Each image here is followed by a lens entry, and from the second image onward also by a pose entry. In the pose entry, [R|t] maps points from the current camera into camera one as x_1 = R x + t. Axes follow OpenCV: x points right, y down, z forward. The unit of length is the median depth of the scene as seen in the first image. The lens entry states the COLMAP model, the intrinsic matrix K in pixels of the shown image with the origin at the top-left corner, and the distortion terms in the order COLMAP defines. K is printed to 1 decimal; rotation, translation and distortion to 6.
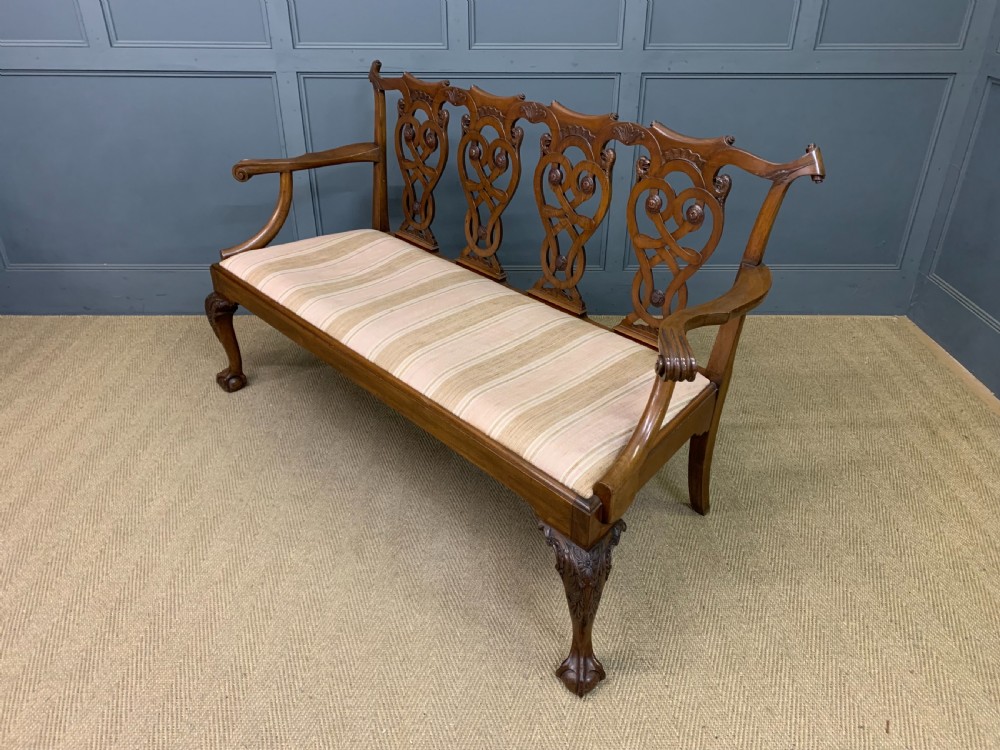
lens RADIAL K [[768.0, 0, 500.0], [0, 768.0, 367.4], [0, 0, 1]] dist [0.036997, -0.024971]
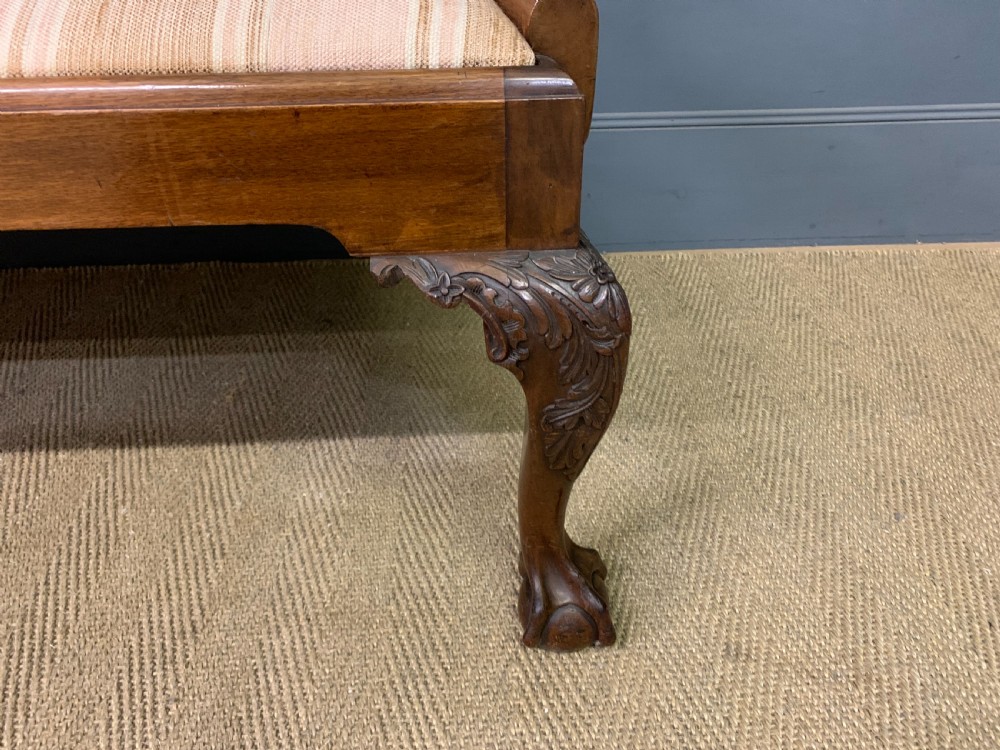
lens RADIAL K [[768.0, 0, 499.7], [0, 768.0, 379.7], [0, 0, 1]] dist [0.036997, -0.024971]
pose [[0.999355, -0.031284, 0.017642, 0.234759], [0.029131, 0.993353, 0.111358, -0.060420], [-0.021009, -0.110772, 0.993624, 0.747781]]
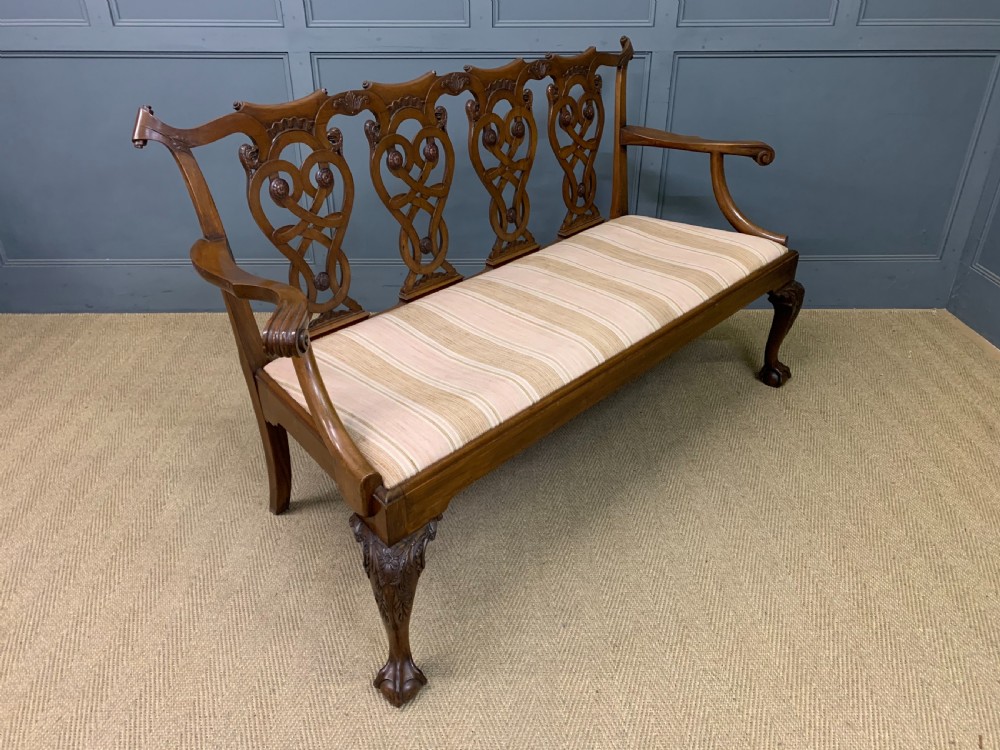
lens RADIAL K [[768.0, 0, 498.1], [0, 768.0, 380.0], [0, 0, 1]] dist [0.036997, -0.024971]
pose [[0.999968, -0.006612, 0.004612, -0.042052], [0.006599, 0.999974, 0.002982, 0.018440], [-0.004631, -0.002951, 0.999985, 0.053937]]
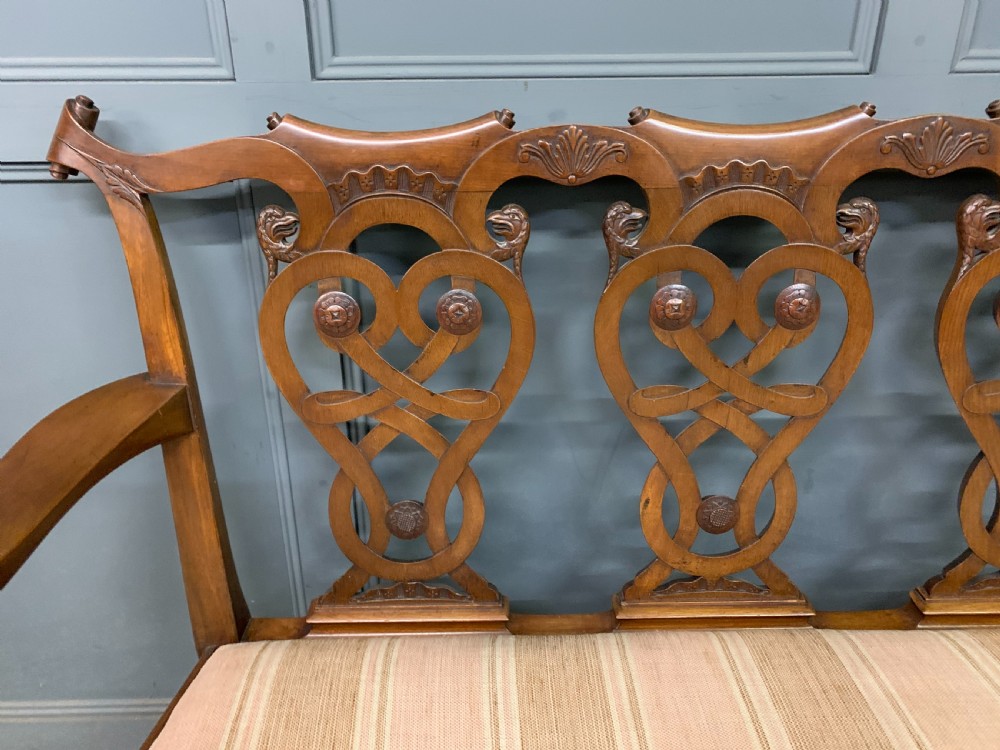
lens RADIAL K [[768.0, 0, 490.3], [0, 768.0, 368.5], [0, 0, 1]] dist [0.036997, -0.024971]
pose [[0.999906, -0.013524, 0.002217, -0.213226], [0.013678, 0.994798, -0.100944, -0.290502], [-0.000841, 0.100965, 0.994890, 0.762205]]
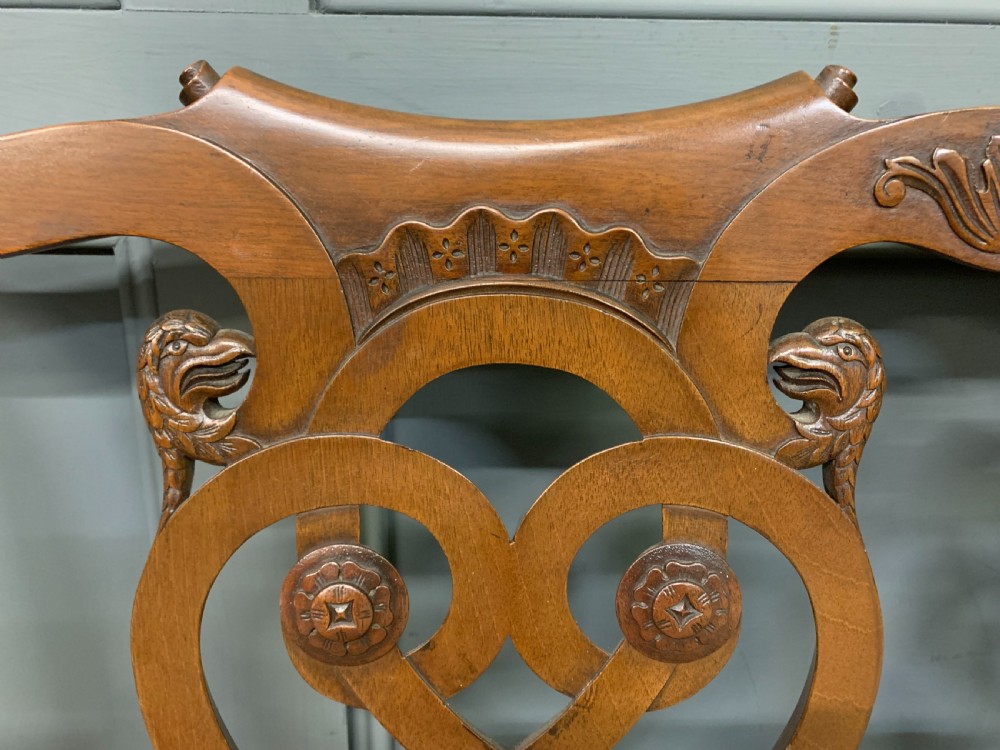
lens RADIAL K [[768.0, 0, 496.7], [0, 768.0, 352.9], [0, 0, 1]] dist [0.036997, -0.024971]
pose [[0.999898, 0.002447, 0.014046, -0.250342], [0.001125, 0.968551, -0.248811, -0.347090], [-0.014213, 0.248801, 0.968450, 0.934169]]
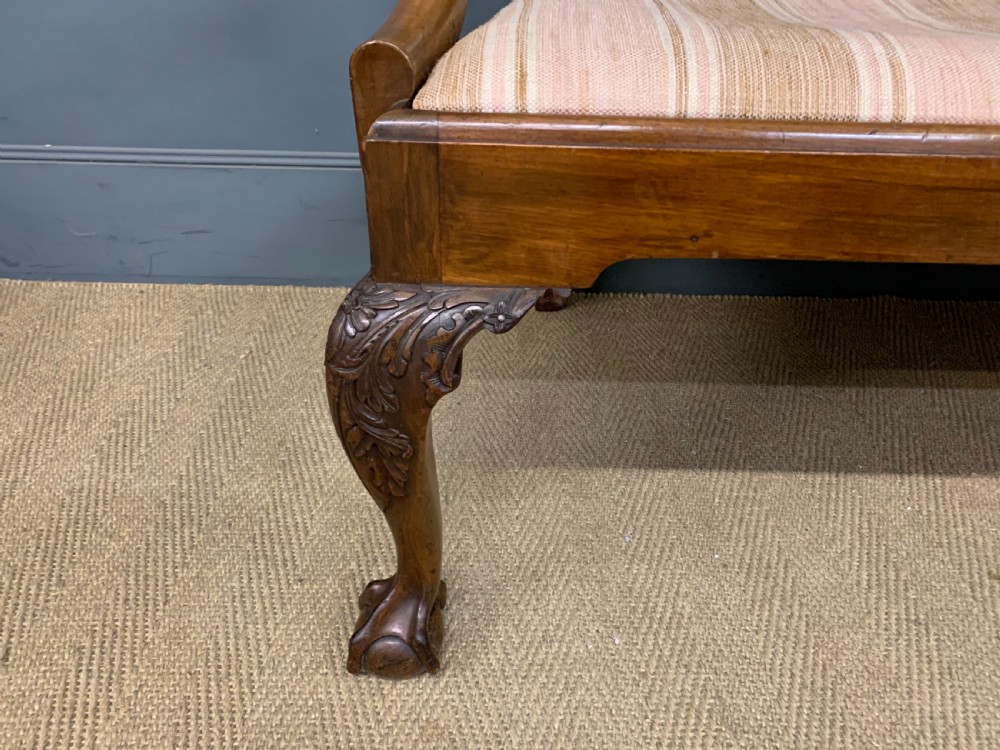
lens RADIAL K [[768.0, 0, 498.7], [0, 768.0, 383.2], [0, 0, 1]] dist [0.036997, -0.024971]
pose [[0.999633, 0.023147, -0.014074, -0.336417], [-0.022110, 0.997314, 0.069830, -0.058604], [0.015653, -0.069493, 0.997460, 0.735830]]
